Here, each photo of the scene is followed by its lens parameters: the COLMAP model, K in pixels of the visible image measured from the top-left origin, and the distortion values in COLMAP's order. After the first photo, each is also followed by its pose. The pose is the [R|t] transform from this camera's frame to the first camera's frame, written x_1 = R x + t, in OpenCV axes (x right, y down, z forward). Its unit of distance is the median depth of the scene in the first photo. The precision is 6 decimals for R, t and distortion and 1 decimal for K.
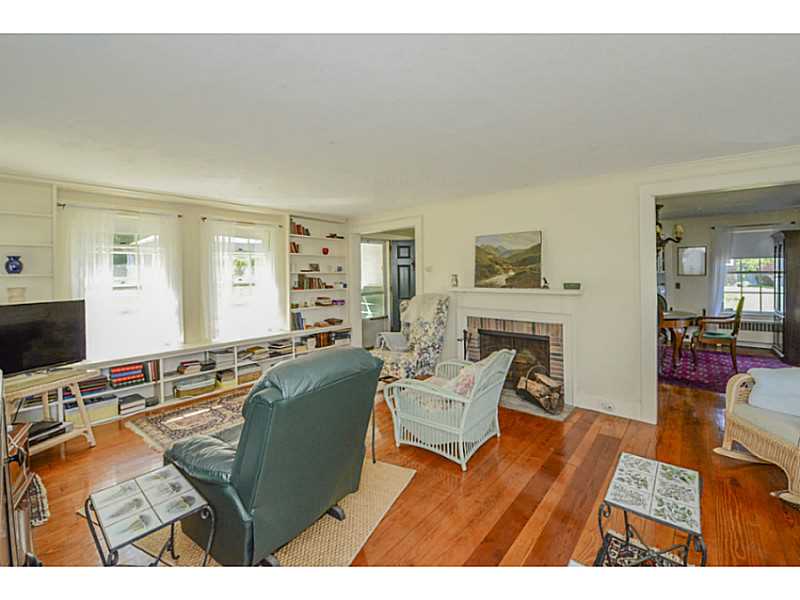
lens RADIAL K [[344.8, 0, 420.2], [0, 344.8, 274.6], [0, 0, 1]] dist [-0.019217, -0.000720]
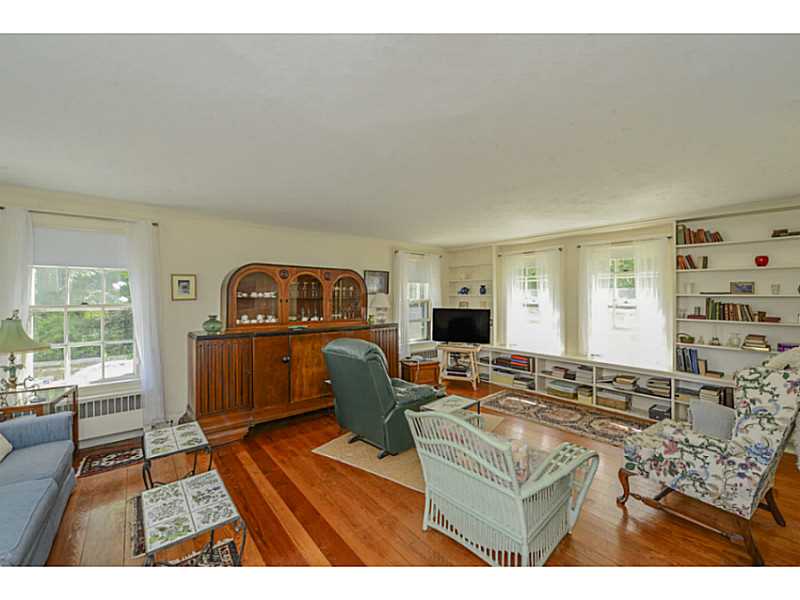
lens RADIAL K [[318.8, 0, 401.4], [0, 318.8, 296.3], [0, 0, 1]] dist [-0.019534, -0.001139]
pose [[-0.190555, 0.010313, -0.981622, 0.546104], [-0.010683, 0.999864, 0.012579, -0.007200], [0.981618, 0.012884, -0.190419, 0.662258]]
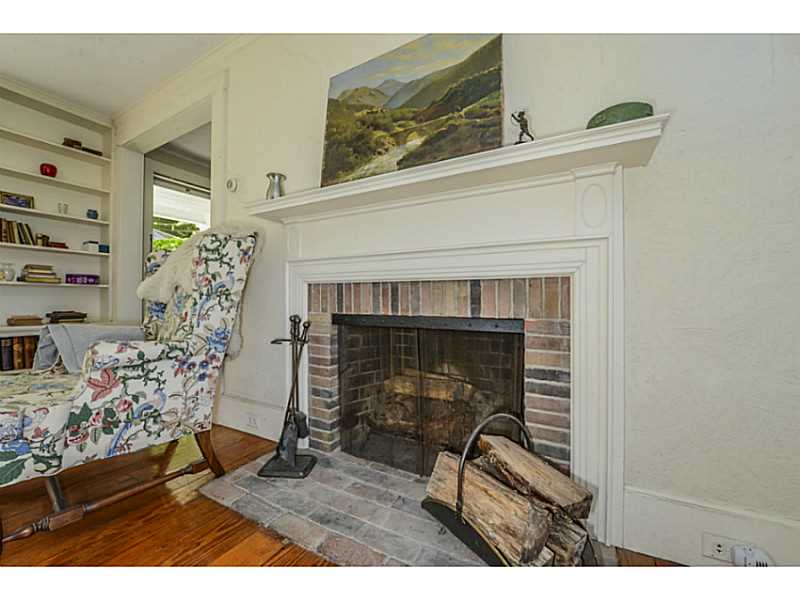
lens RADIAL K [[318.8, 0, 401.4], [0, 318.8, 295.2], [0, 0, 1]] dist [-0.019534, -0.001139]
pose [[0.983727, 0.017440, 0.178820, 0.194561], [-0.013286, 0.999614, -0.024401, 0.155794], [-0.179176, 0.021628, 0.983579, 0.679672]]
